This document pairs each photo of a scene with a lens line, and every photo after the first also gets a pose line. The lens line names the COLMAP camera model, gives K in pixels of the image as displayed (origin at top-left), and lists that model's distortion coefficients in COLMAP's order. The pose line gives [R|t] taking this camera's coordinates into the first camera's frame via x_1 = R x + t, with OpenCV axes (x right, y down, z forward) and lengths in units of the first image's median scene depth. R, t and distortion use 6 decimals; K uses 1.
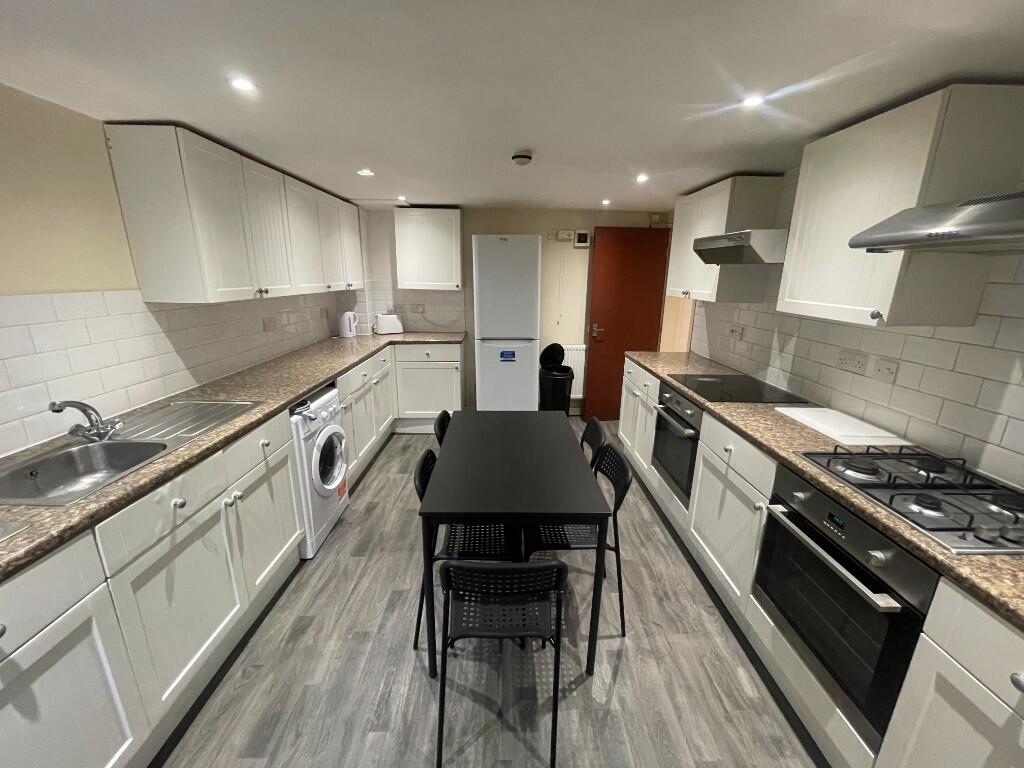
lens RADIAL K [[412.0, 0, 509.5], [0, 412.0, 384.6], [0, 0, 1]] dist [0.005803, -0.000709]
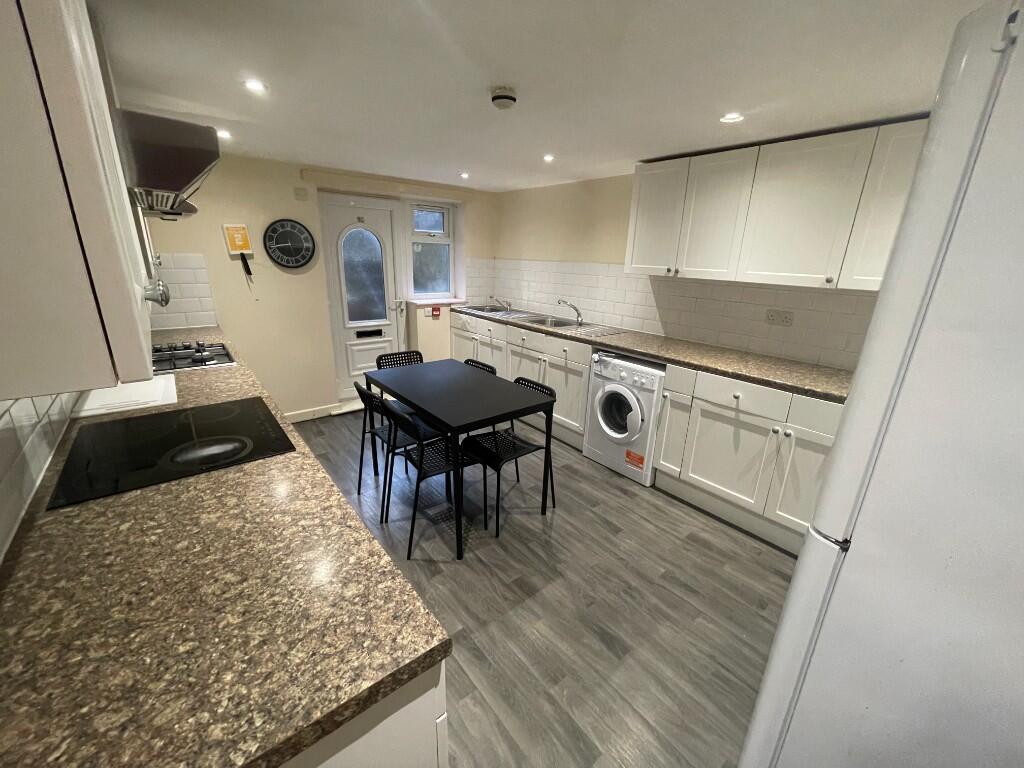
lens RADIAL K [[412.0, 0, 507.8], [0, 412.0, 384.9], [0, 0, 1]] dist [0.005803, -0.000709]
pose [[-0.785191, 0.154663, -0.599628, 0.664906], [-0.198544, 0.854314, 0.480341, -0.515363], [0.586562, 0.496212, -0.640093, 2.013990]]
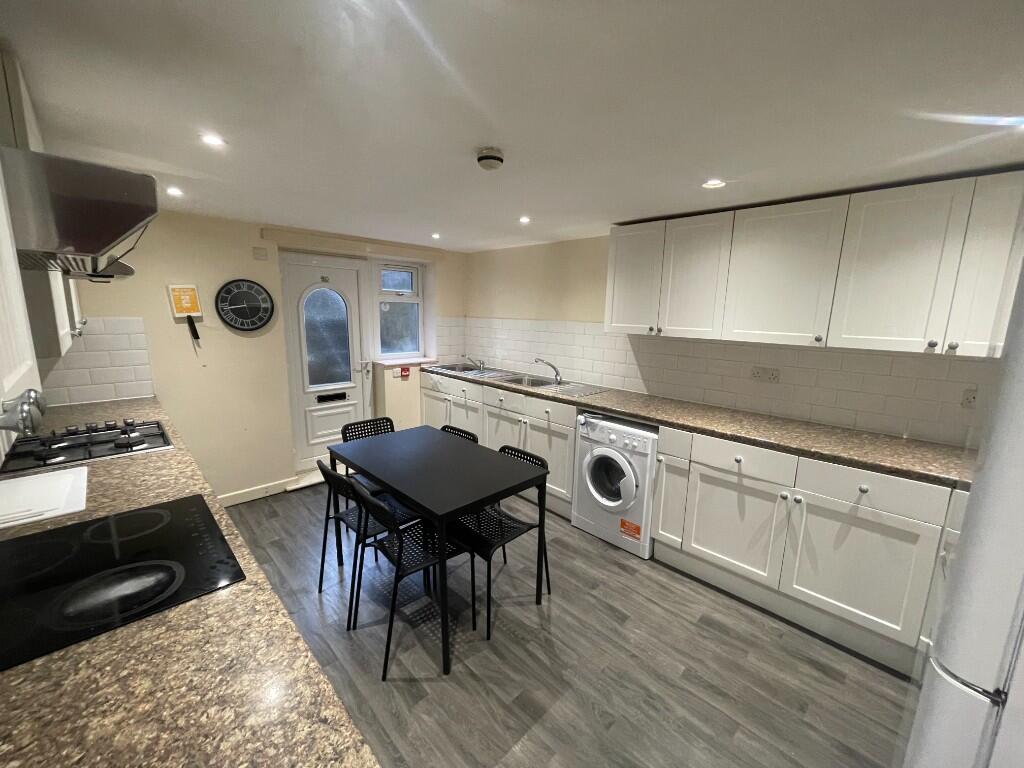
lens RADIAL K [[412.0, 0, 508.2], [0, 412.0, 386.6], [0, 0, 1]] dist [0.005803, -0.000709]
pose [[-0.722797, 0.101092, -0.683626, 0.639144], [-0.208364, 0.911324, 0.355066, -0.496498], [0.658899, 0.399084, -0.637639, 1.878335]]
